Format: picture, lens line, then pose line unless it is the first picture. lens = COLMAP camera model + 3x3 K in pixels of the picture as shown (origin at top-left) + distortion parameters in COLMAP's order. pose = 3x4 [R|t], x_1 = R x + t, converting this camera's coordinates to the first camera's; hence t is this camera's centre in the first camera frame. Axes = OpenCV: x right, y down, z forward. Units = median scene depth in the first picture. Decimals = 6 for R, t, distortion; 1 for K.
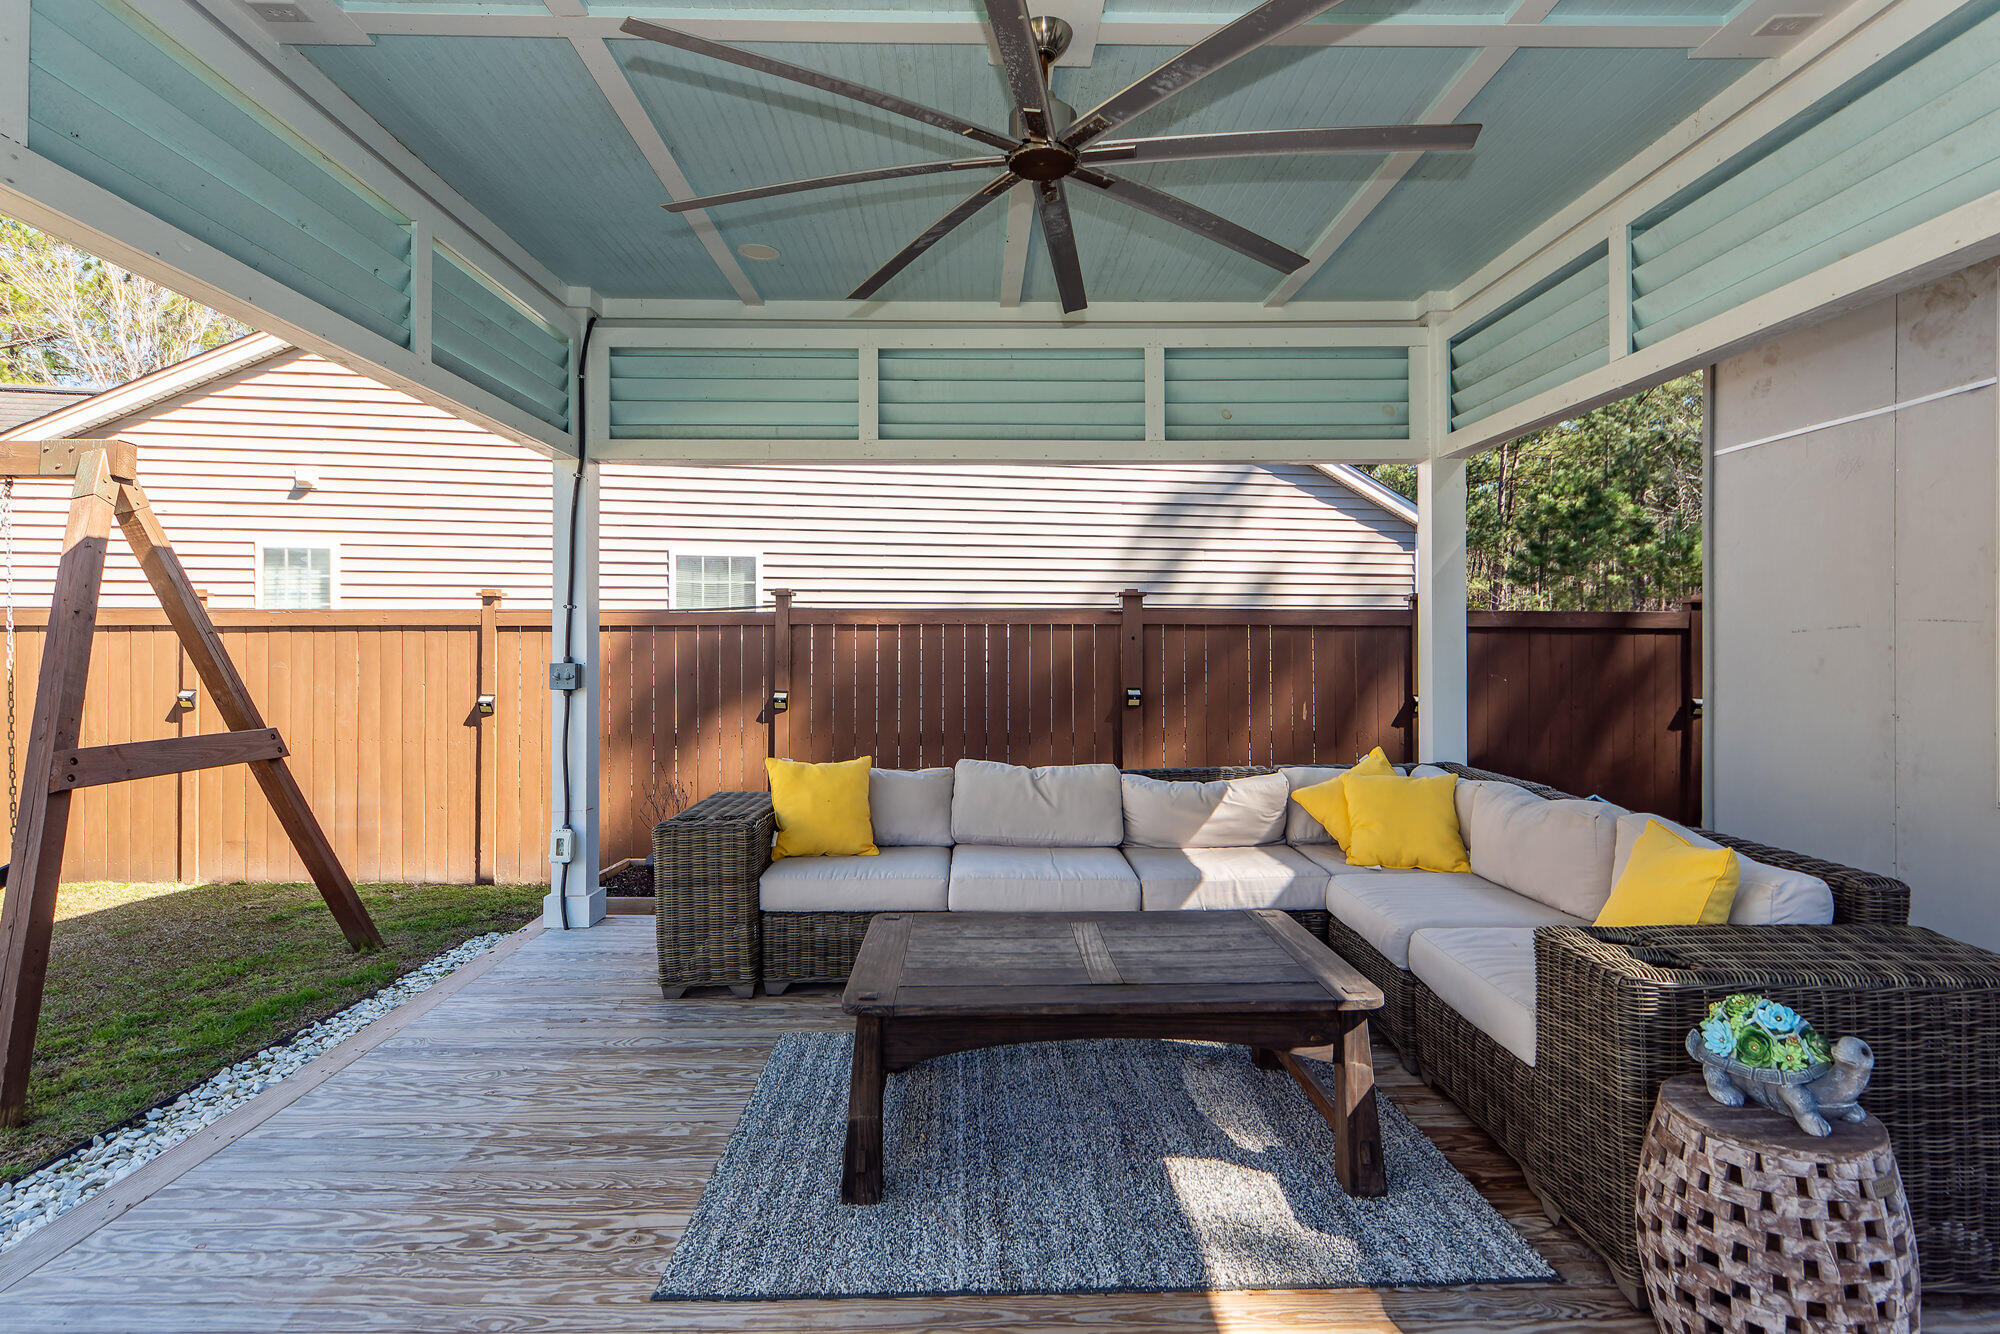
lens RADIAL K [[993.3, 0, 1000.0], [0, 993.3, 667.0], [0, 0, 1]] dist [0.001337, 0.000248]
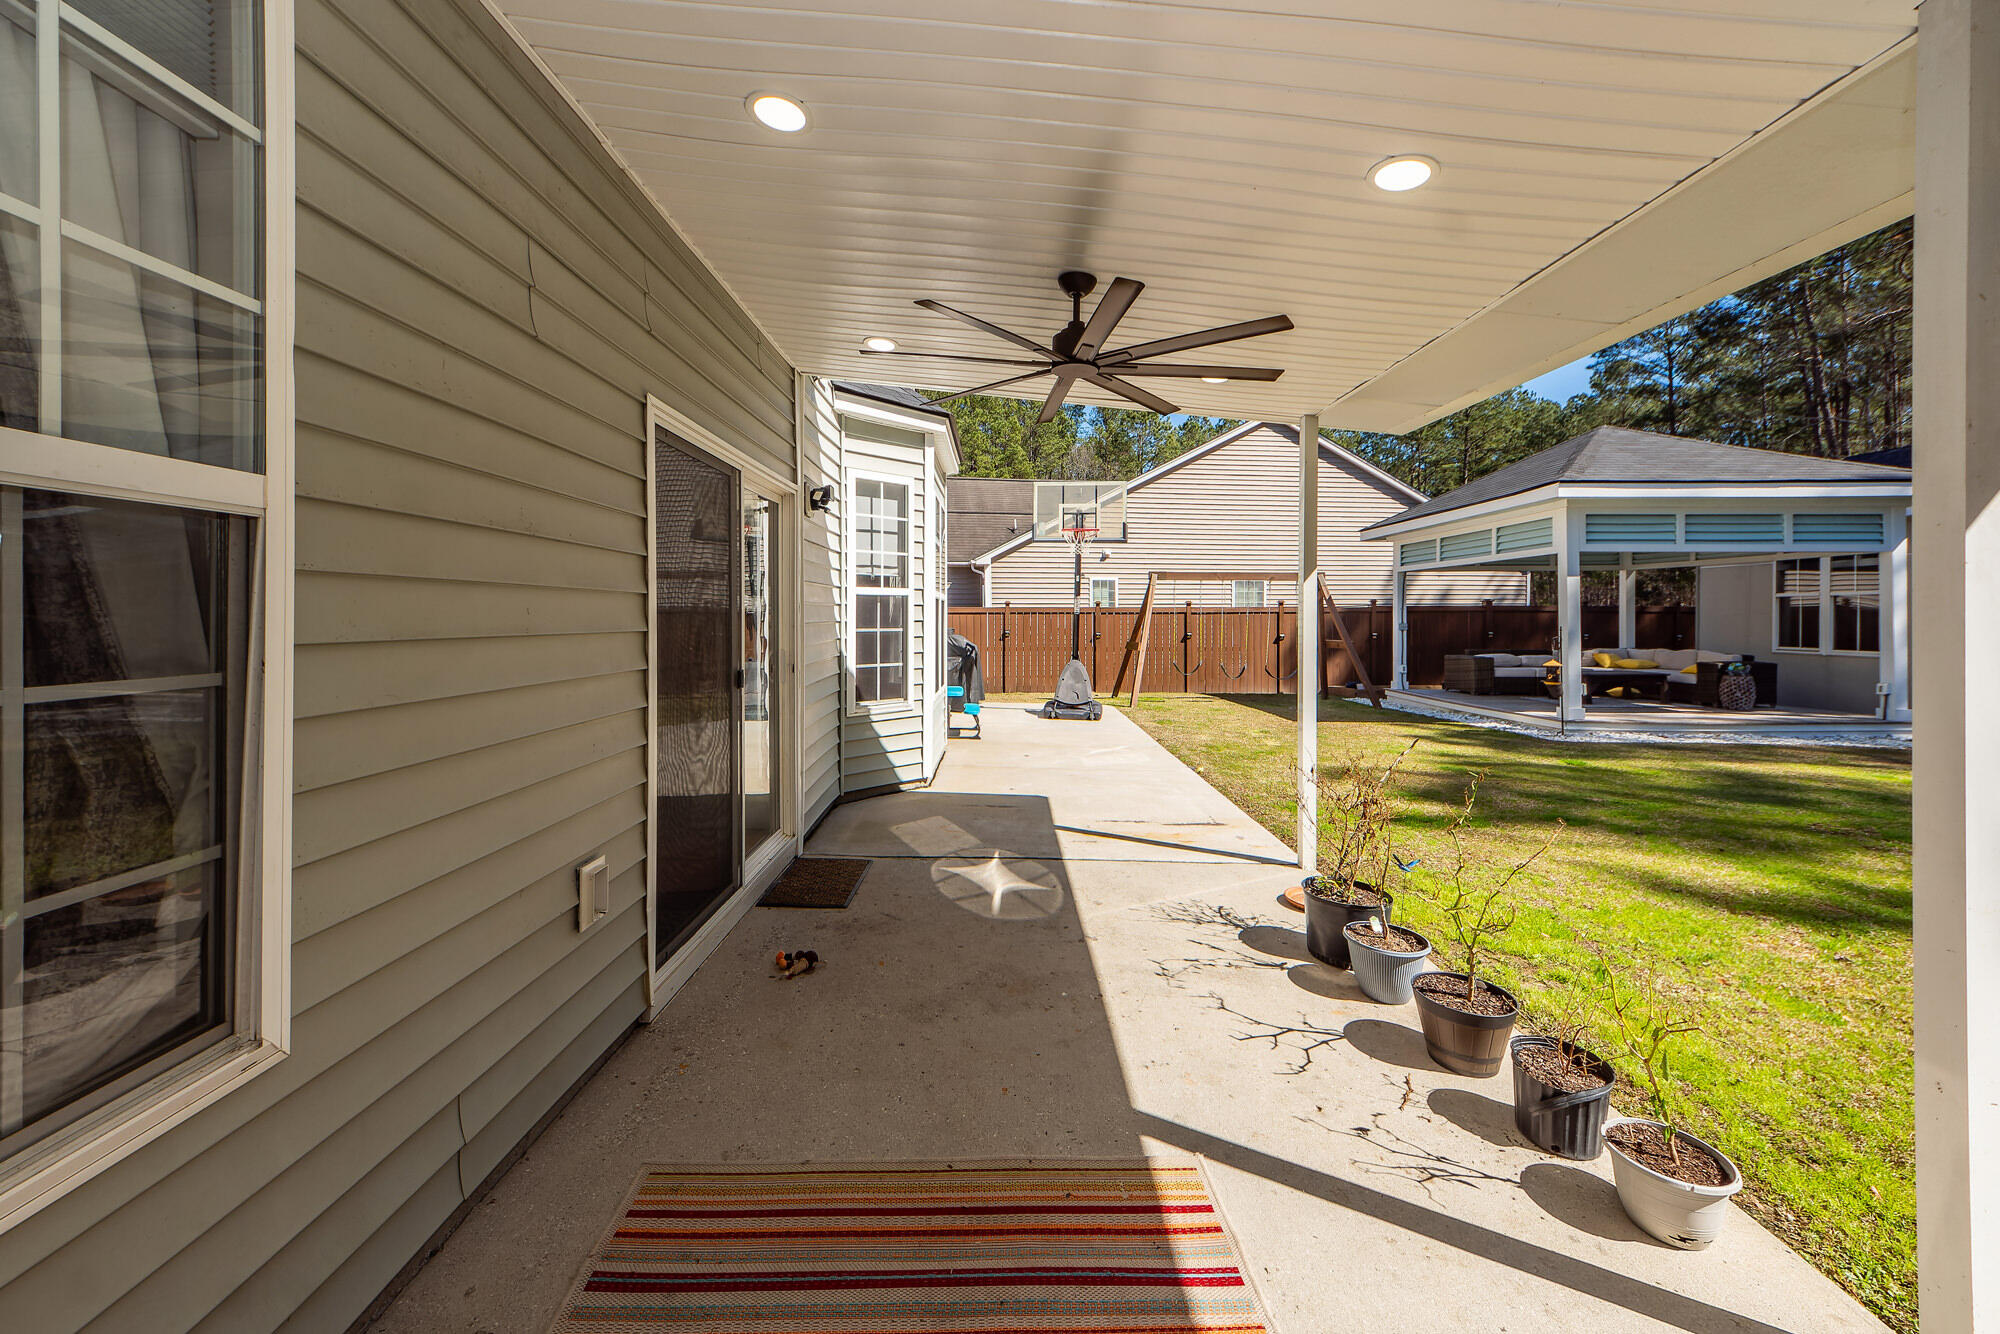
lens RADIAL K [[763.1, 0, 995.1], [0, 763.1, 623.7], [0, 0, 1]] dist [-0.000233, -0.000069]
pose [[0.999154, -0.002853, -0.041032, -1.069028], [0.002582, 0.999974, -0.006669, 0.007060], [0.041050, 0.006557, 0.999136, -1.165965]]
